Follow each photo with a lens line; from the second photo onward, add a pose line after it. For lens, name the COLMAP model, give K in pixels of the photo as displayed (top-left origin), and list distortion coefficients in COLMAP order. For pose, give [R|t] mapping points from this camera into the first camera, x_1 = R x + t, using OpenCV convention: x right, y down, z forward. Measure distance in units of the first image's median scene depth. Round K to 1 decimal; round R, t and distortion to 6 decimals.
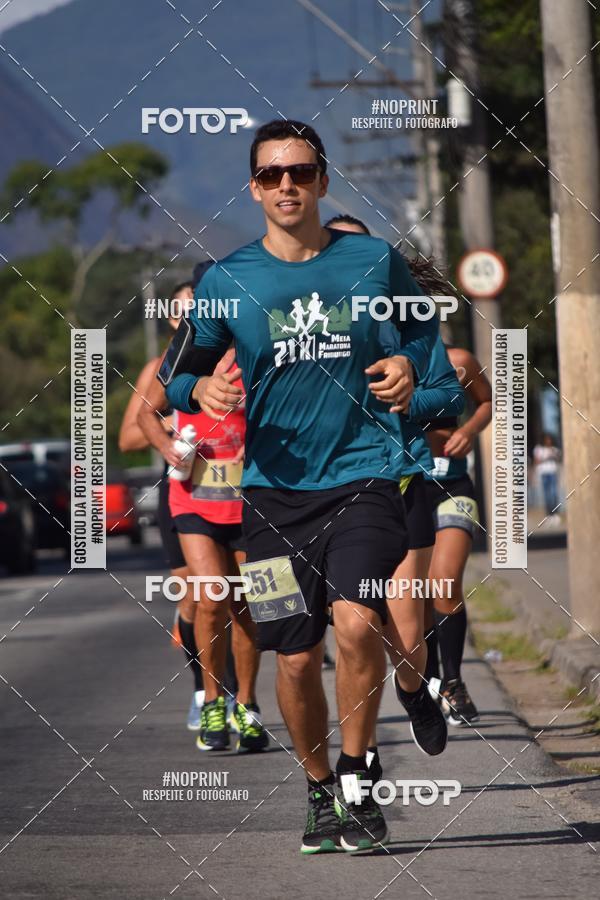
lens RADIAL K [[5317.0, 0, 303.0], [0, 5317.0, 456.5], [0, 0, 1]] dist [0.095251, 0.000000]
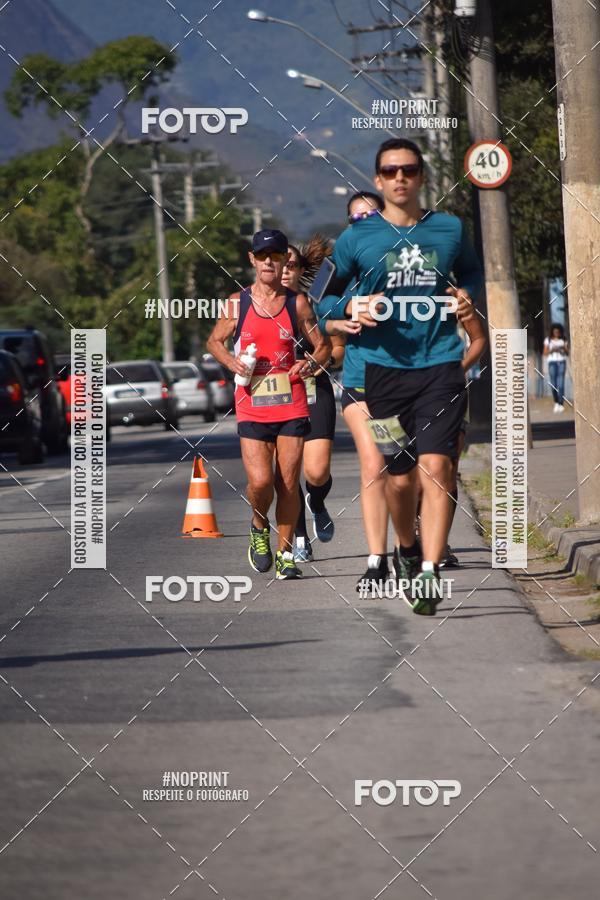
lens RADIAL K [[5317.0, 0, 320.6], [0, 5317.0, 424.2], [0, 0, 1]] dist [0.095251, 0.000000]
pose [[0.999984, -0.005240, 0.002060, -0.000331], [0.005209, 0.999879, 0.014680, -0.000086], [-0.002137, -0.014669, 0.999890, -0.006807]]
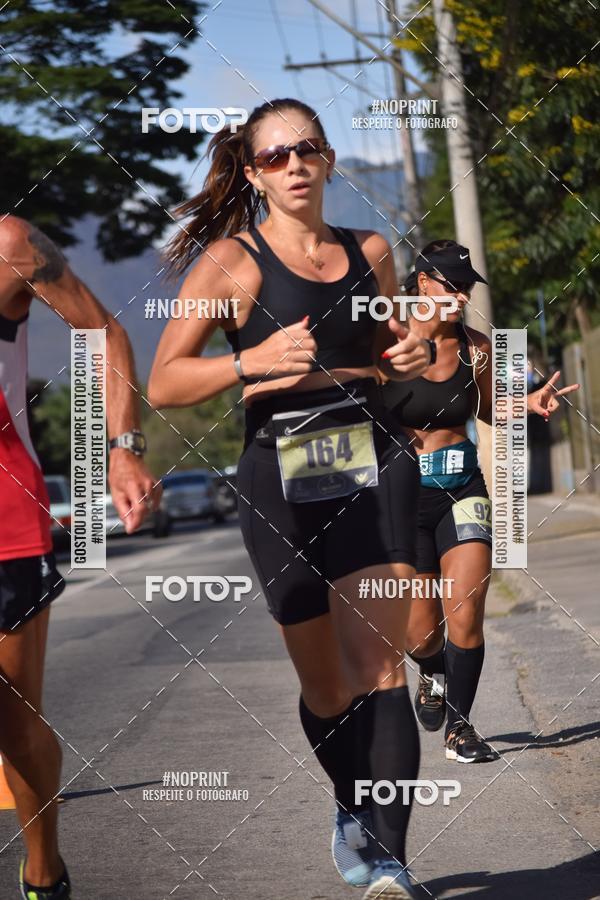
lens RADIAL K [[5317.0, 0, 313.5], [0, 5317.0, 455.1], [0, 0, 1]] dist [0.095251, 0.000000]
pose [[0.998826, -0.047345, 0.010298, -0.032826], [0.047163, 0.998740, 0.017171, -0.038145], [-0.011098, -0.016665, 0.999800, -0.981628]]
